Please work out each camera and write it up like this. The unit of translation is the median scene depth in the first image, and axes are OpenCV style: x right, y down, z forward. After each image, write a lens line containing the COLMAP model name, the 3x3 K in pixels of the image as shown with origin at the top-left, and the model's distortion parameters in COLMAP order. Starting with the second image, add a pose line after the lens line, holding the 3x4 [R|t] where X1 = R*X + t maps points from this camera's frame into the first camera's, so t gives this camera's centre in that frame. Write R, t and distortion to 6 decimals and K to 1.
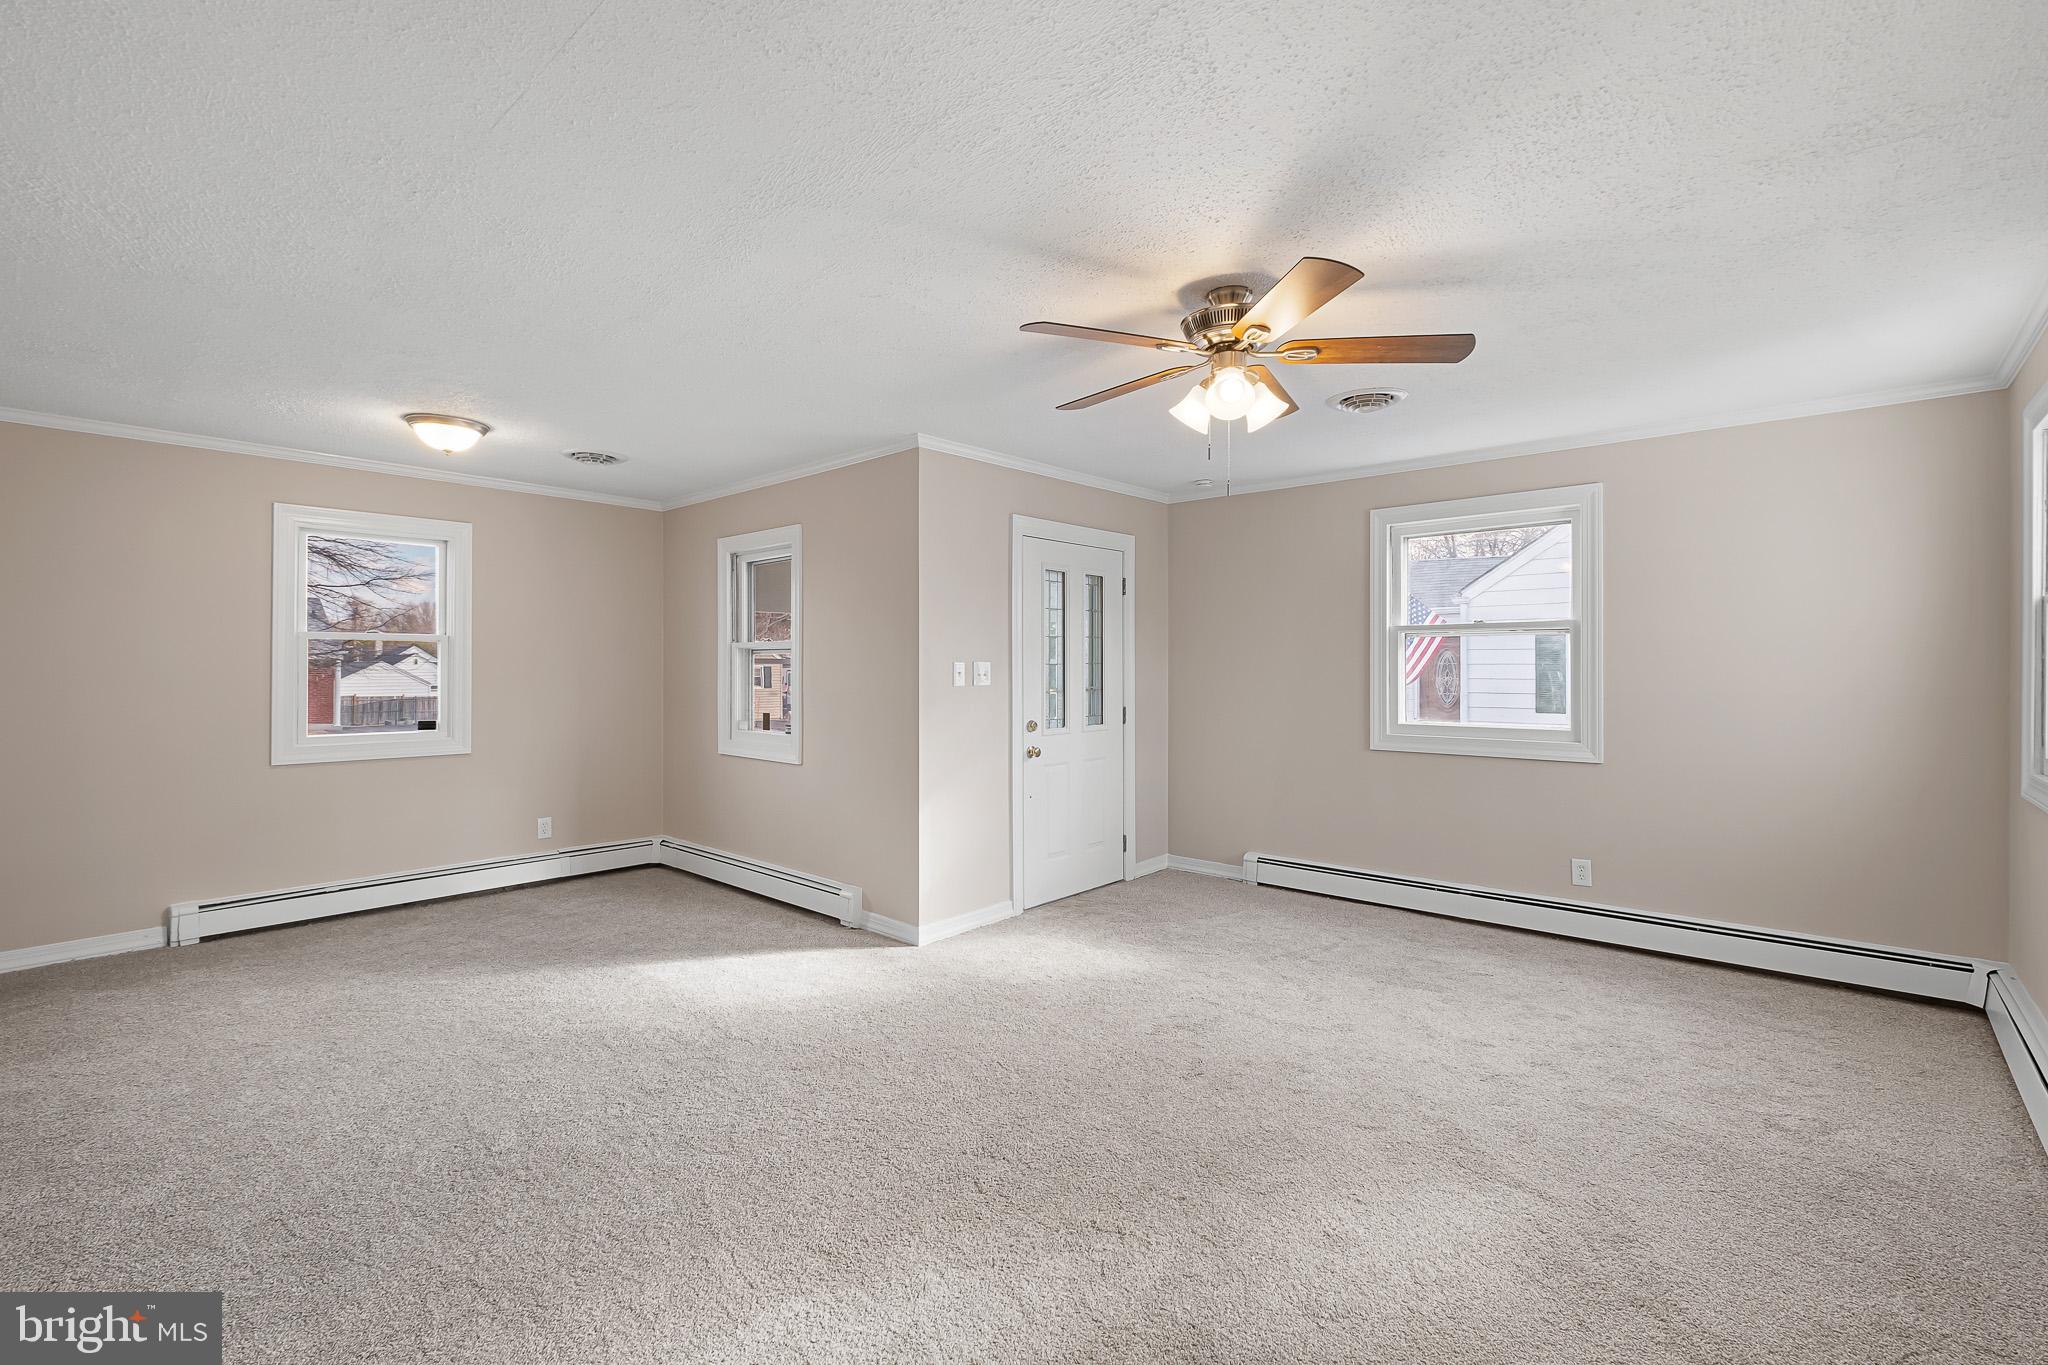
lens RADIAL K [[889.5, 0, 1026.0], [0, 889.5, 657.6], [0, 0, 1]] dist [-0.000766, -0.000525]
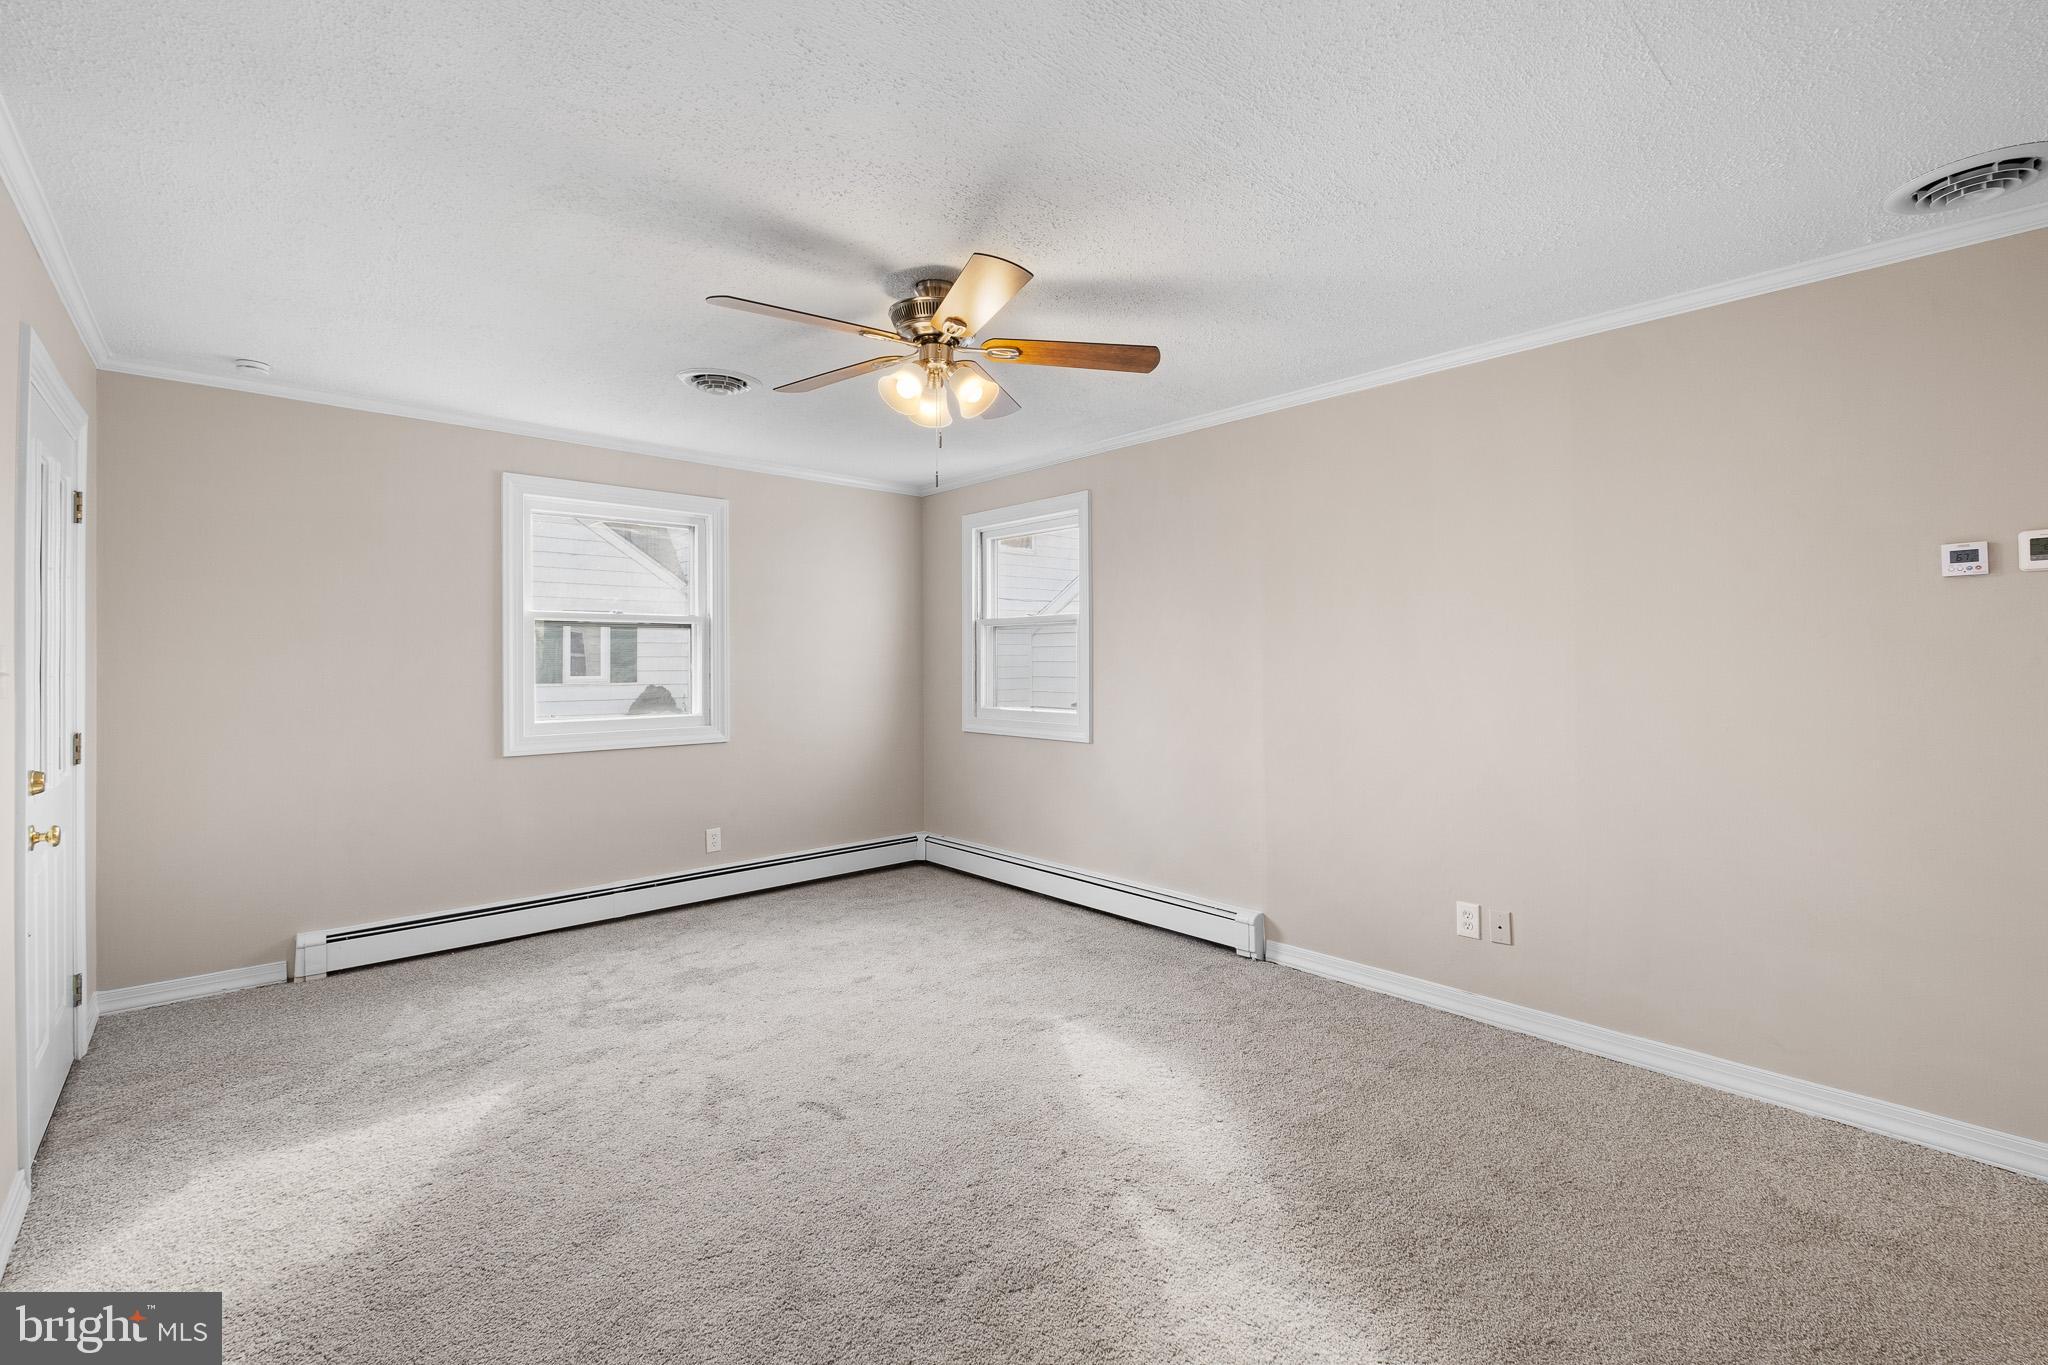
lens RADIAL K [[889.5, 0, 1026.0], [0, 889.5, 657.6], [0, 0, 1]] dist [-0.000766, -0.000525]
pose [[0.110672, 0.004428, 0.993847, -0.452750], [-0.002516, 0.999988, -0.004175, 0.013551], [-0.993854, -0.002038, 0.110682, 0.482275]]
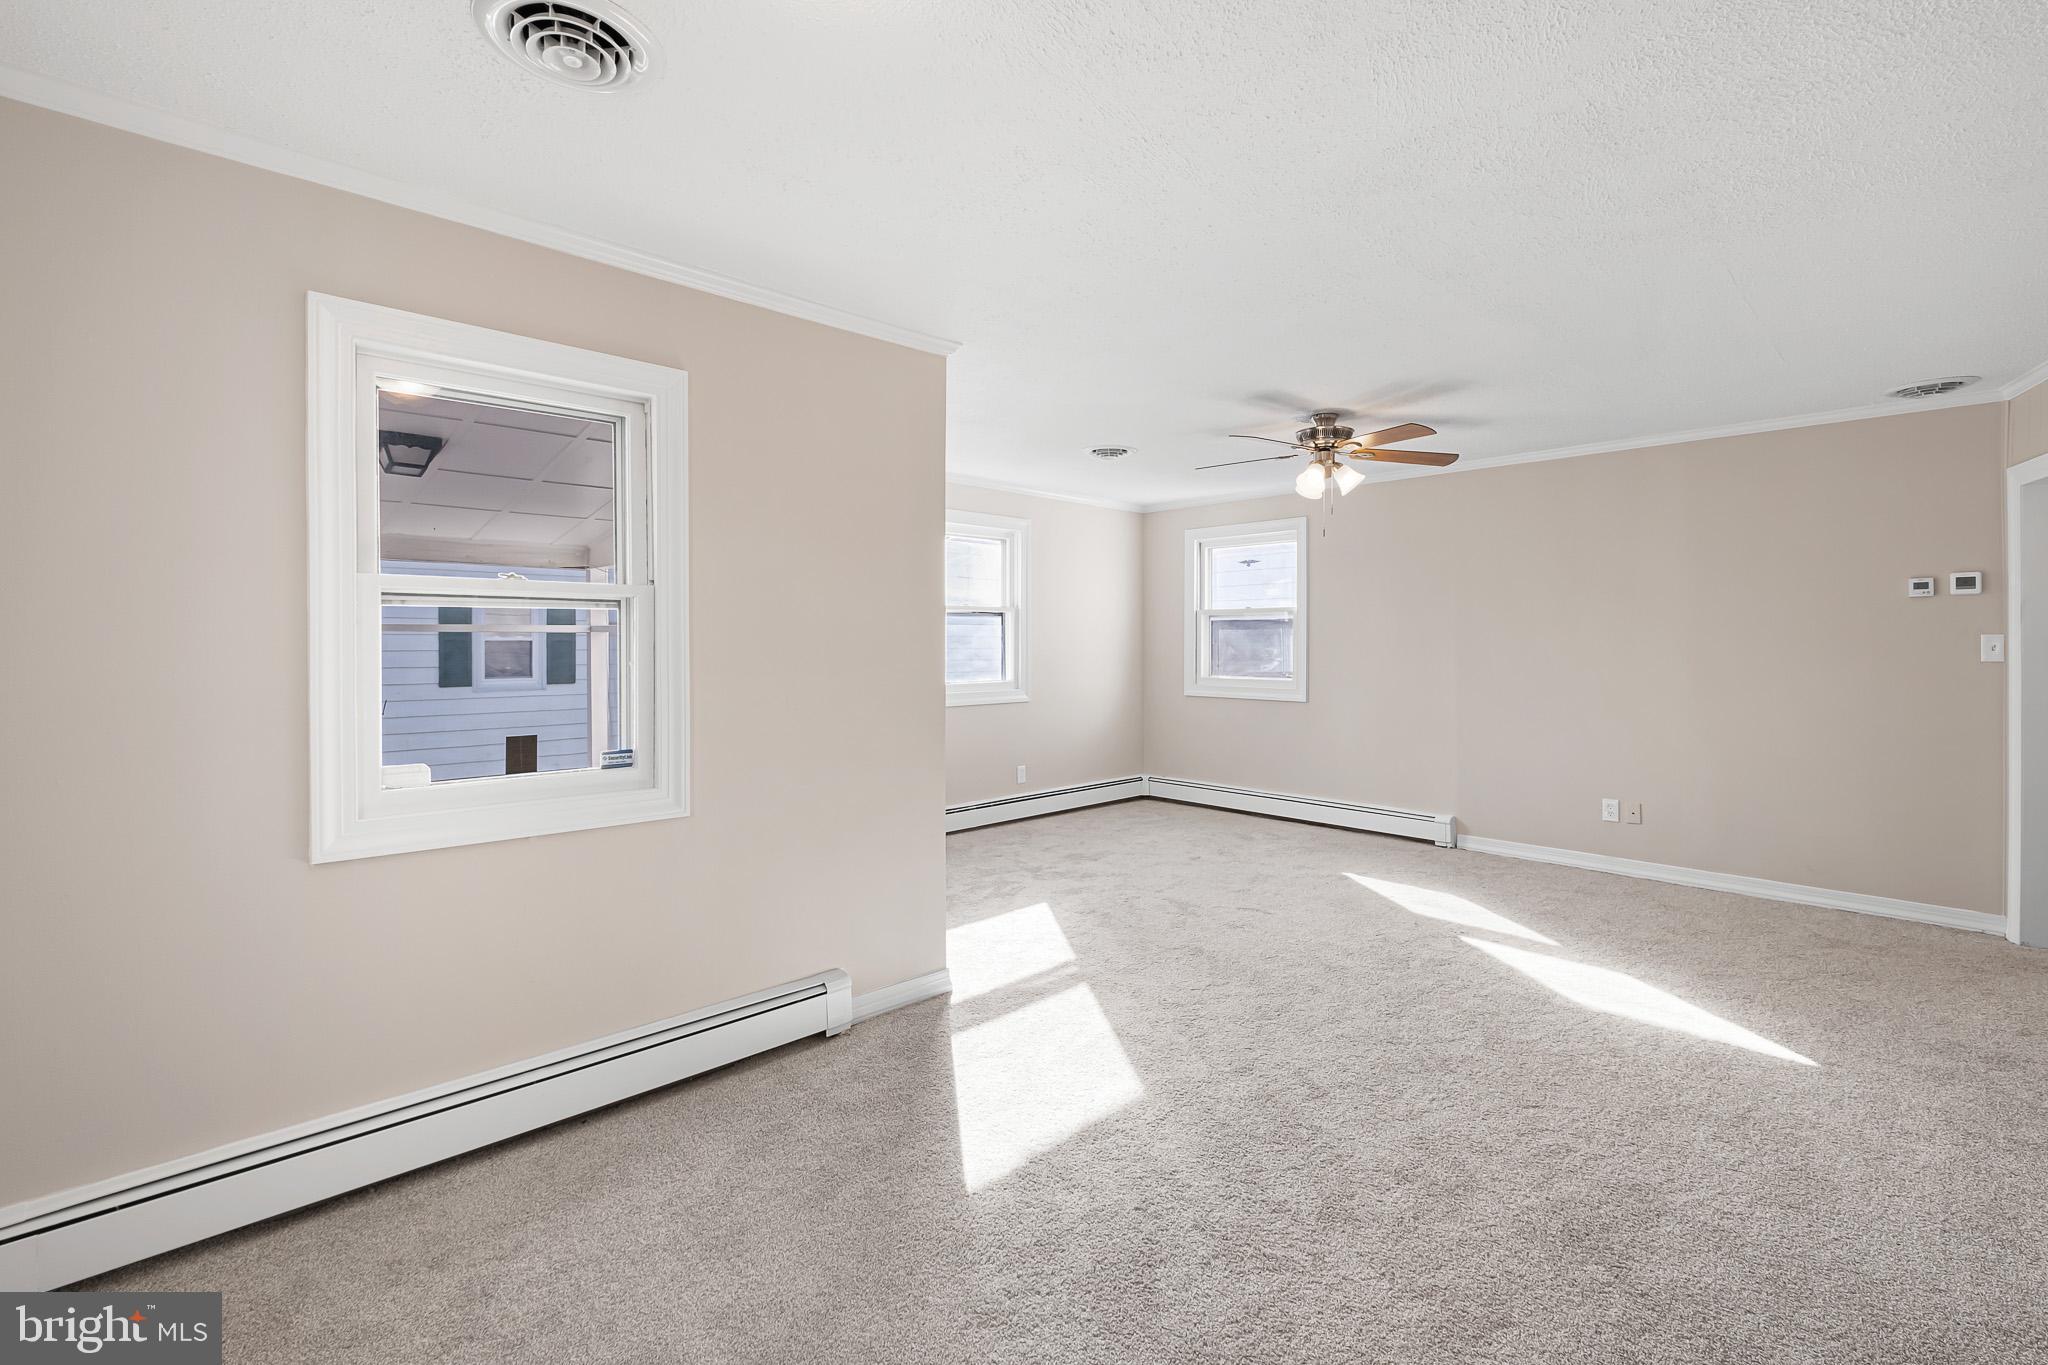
lens RADIAL K [[912.0, 0, 1033.9], [0, 912.0, 648.6], [0, 0, 1]] dist [-0.002389, -0.000216]
pose [[0.079859, -0.007109, 0.996781, -0.916007], [-0.006379, 0.999950, 0.007642, 0.015230], [-0.996786, -0.006969, 0.079810, 0.856665]]
